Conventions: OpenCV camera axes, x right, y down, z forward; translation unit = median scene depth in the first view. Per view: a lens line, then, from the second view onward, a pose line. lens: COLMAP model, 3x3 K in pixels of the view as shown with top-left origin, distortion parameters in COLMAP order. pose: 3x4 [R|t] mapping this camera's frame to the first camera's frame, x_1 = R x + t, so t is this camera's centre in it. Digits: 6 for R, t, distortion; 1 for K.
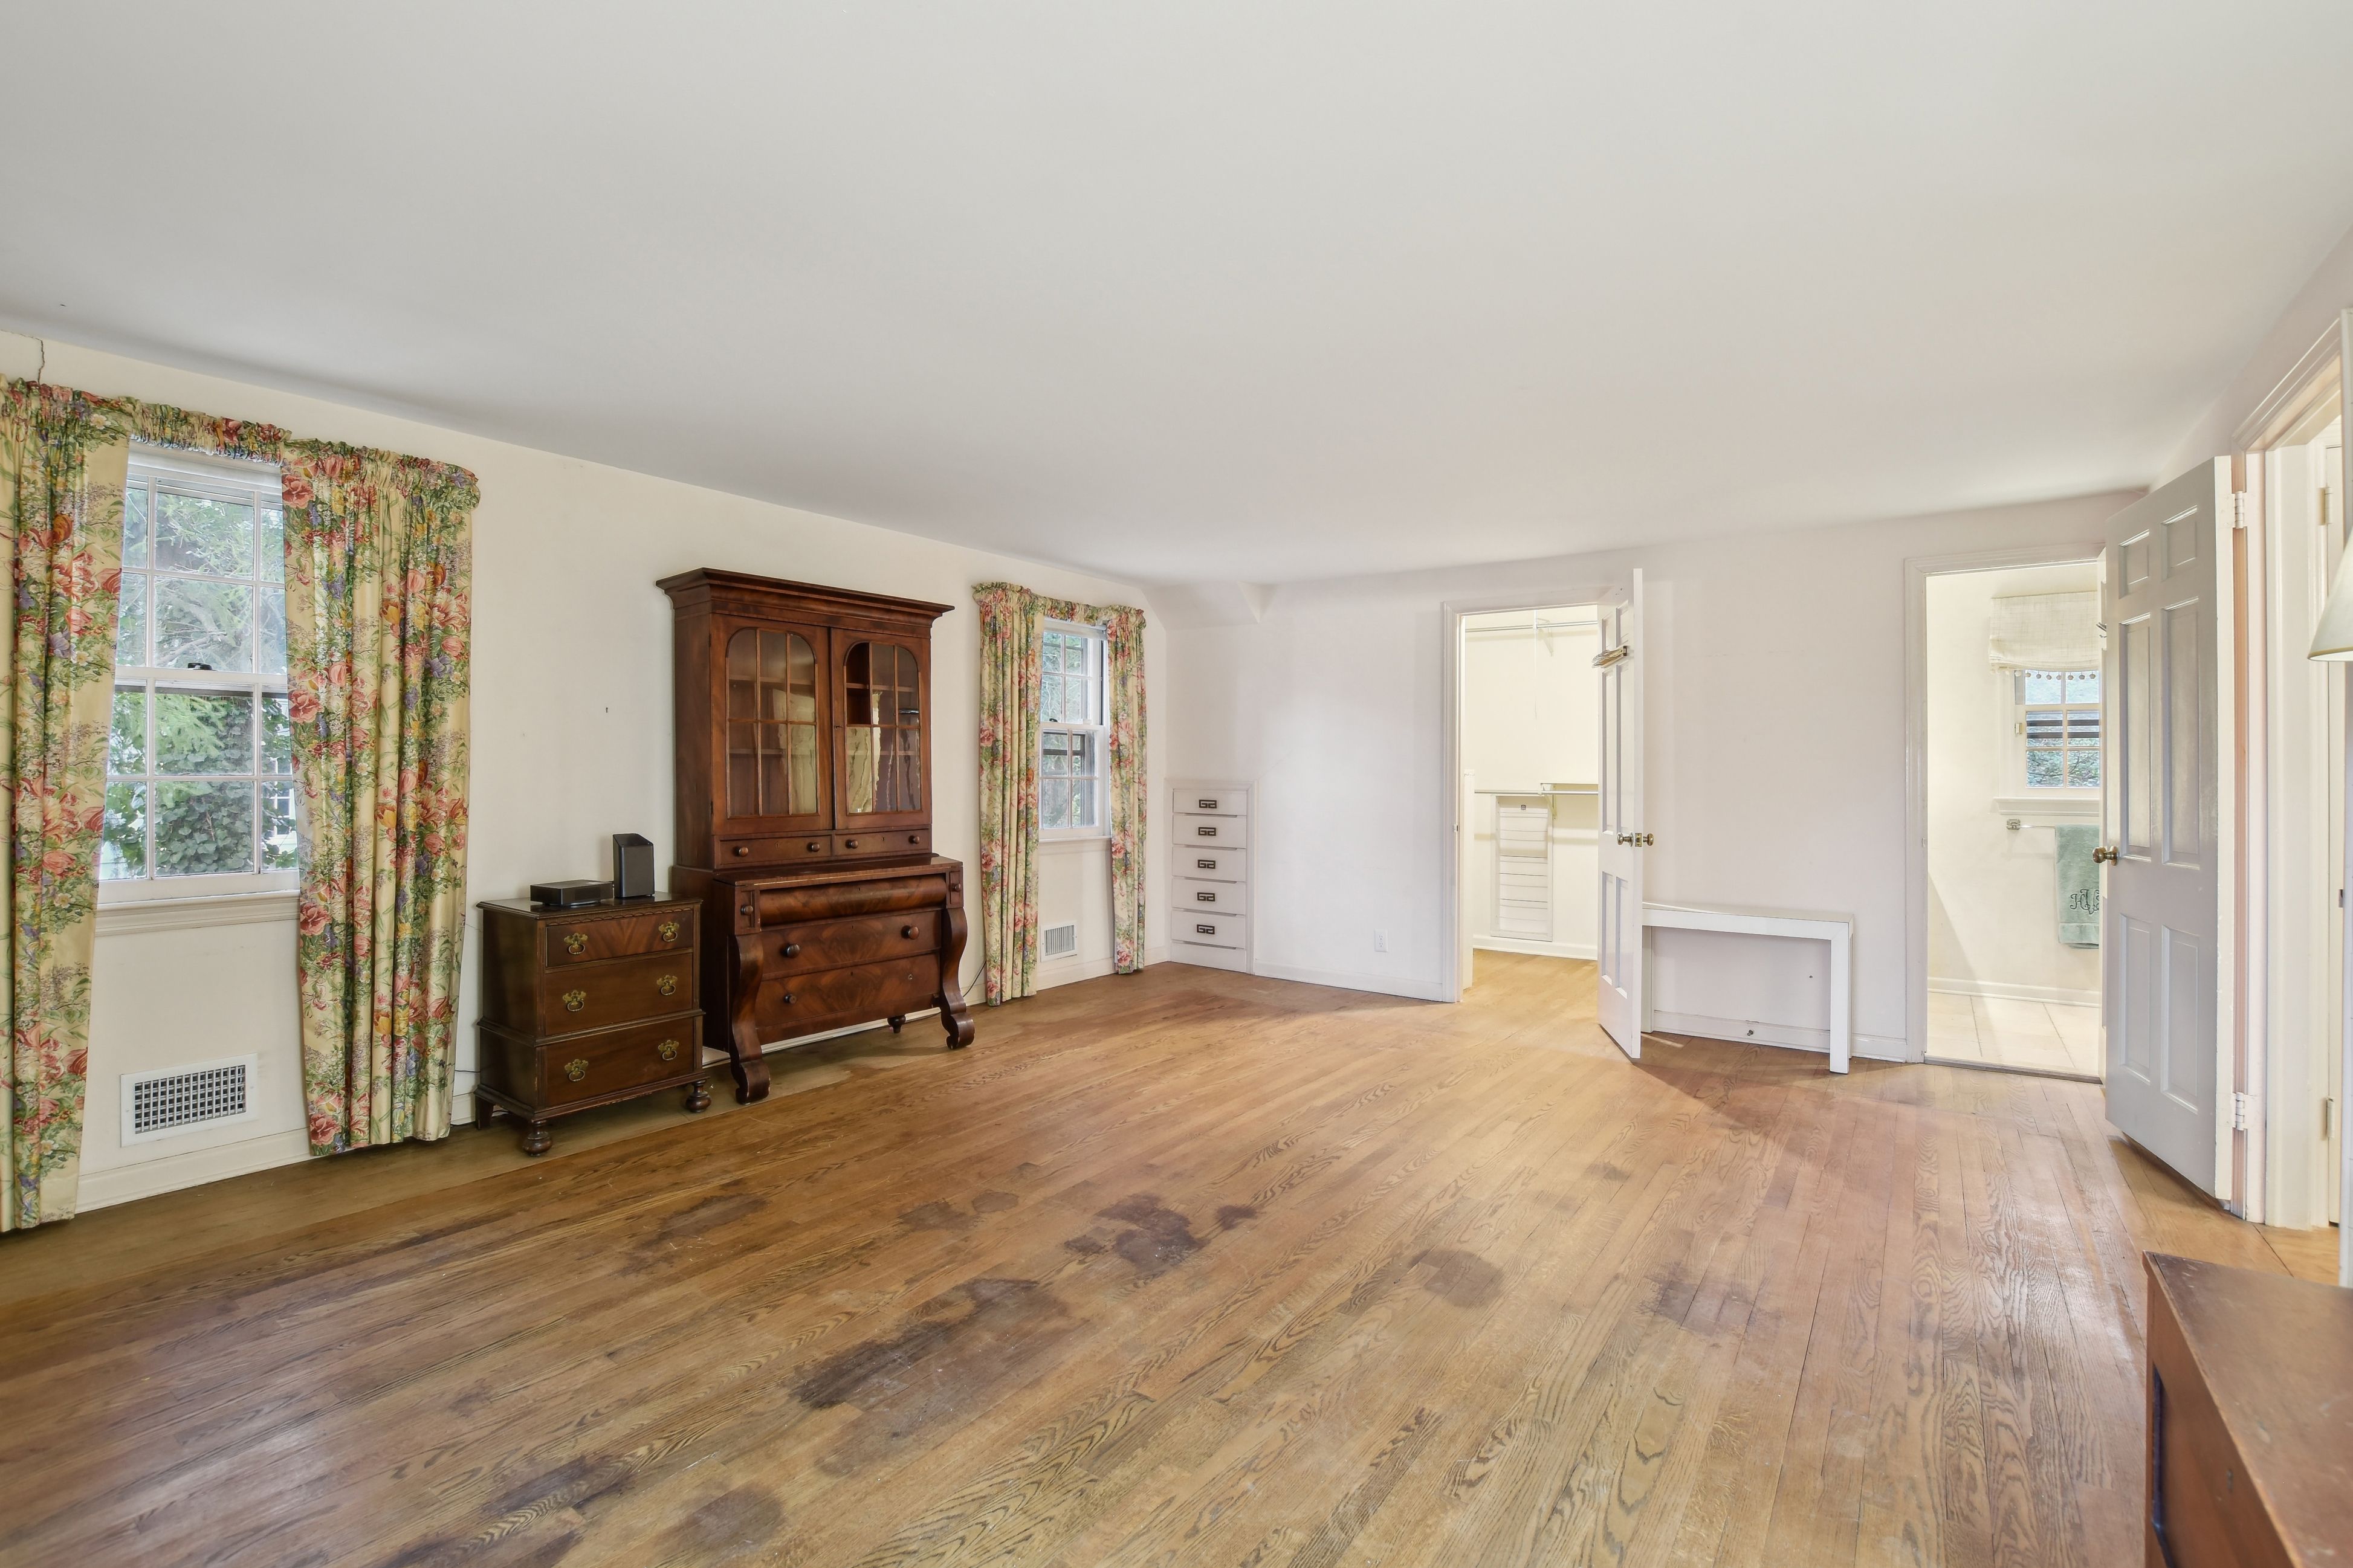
lens RADIAL K [[1049.4, 0, 1177.5], [0, 1049.4, 779.4], [0, 0, 1]] dist [-0.015990, 0.000019]
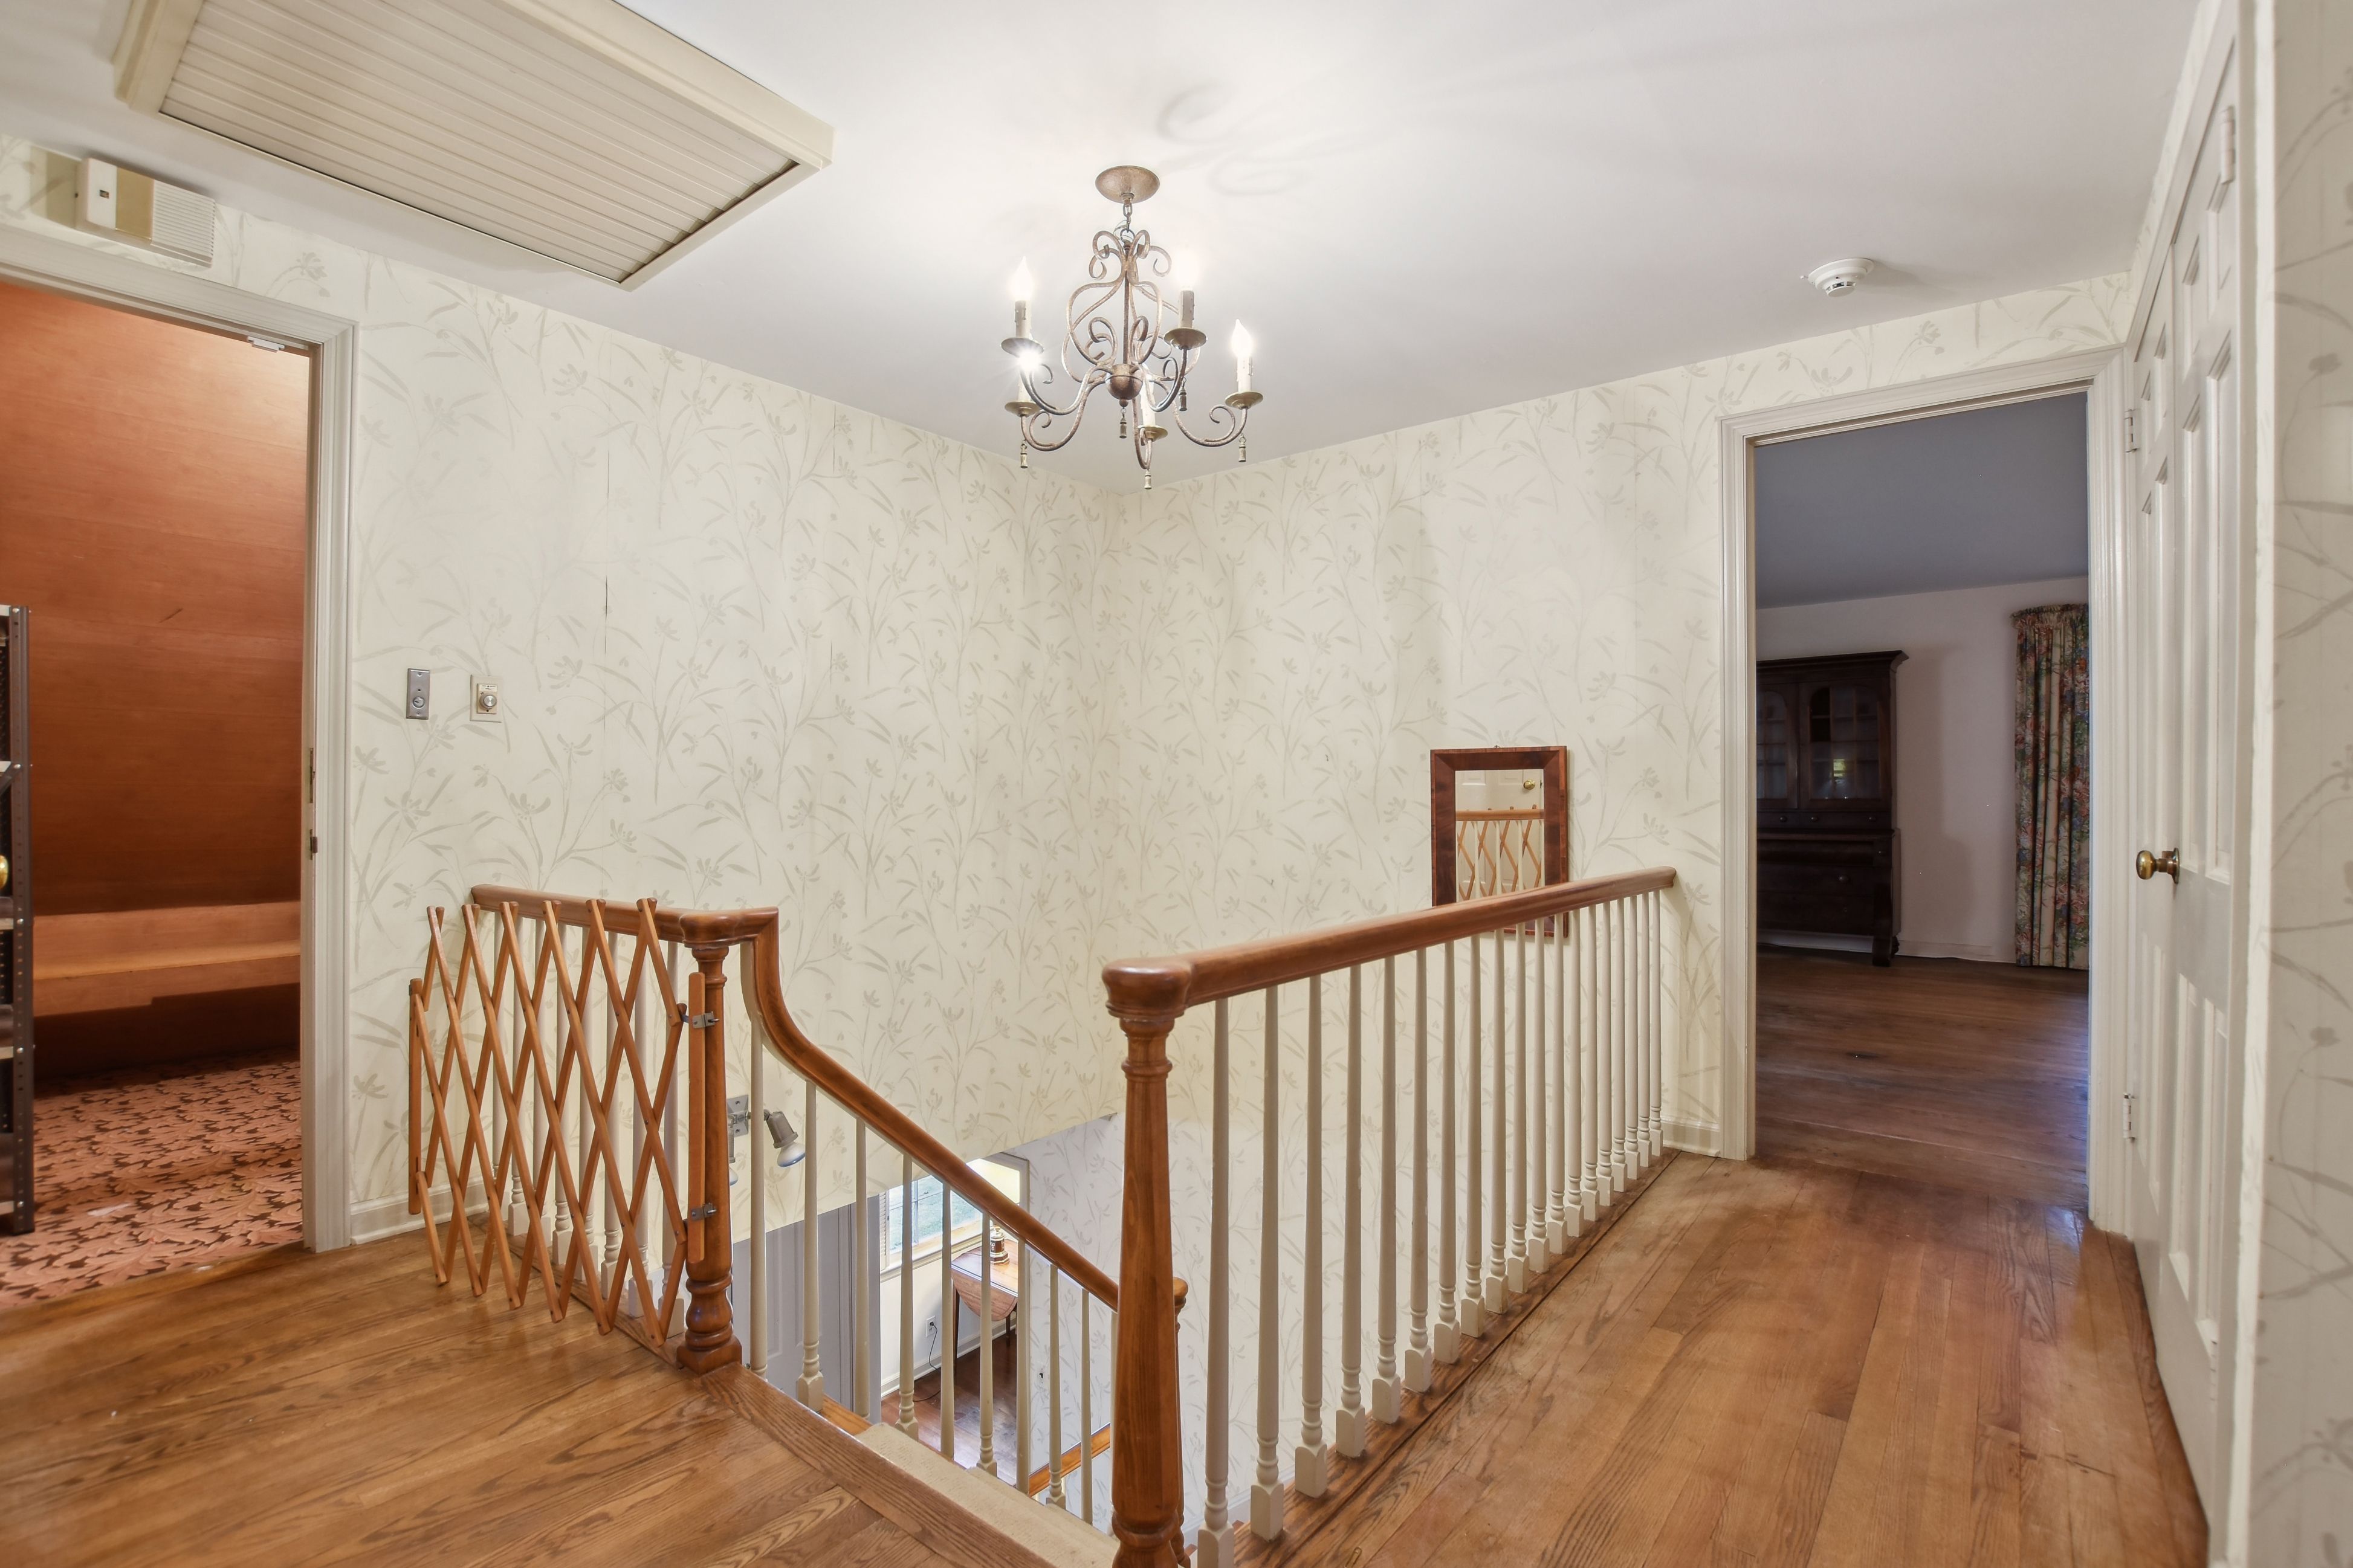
lens RADIAL K [[1049.4, 0, 1177.6], [0, 1049.4, 785.4], [0, 0, 1]] dist [-0.015990, 0.000019]
pose [[-0.054240, -0.001631, -0.998527, 1.029133], [0.000381, 0.999999, -0.001654, 0.012260], [0.998528, -0.000470, -0.054239, 0.104297]]
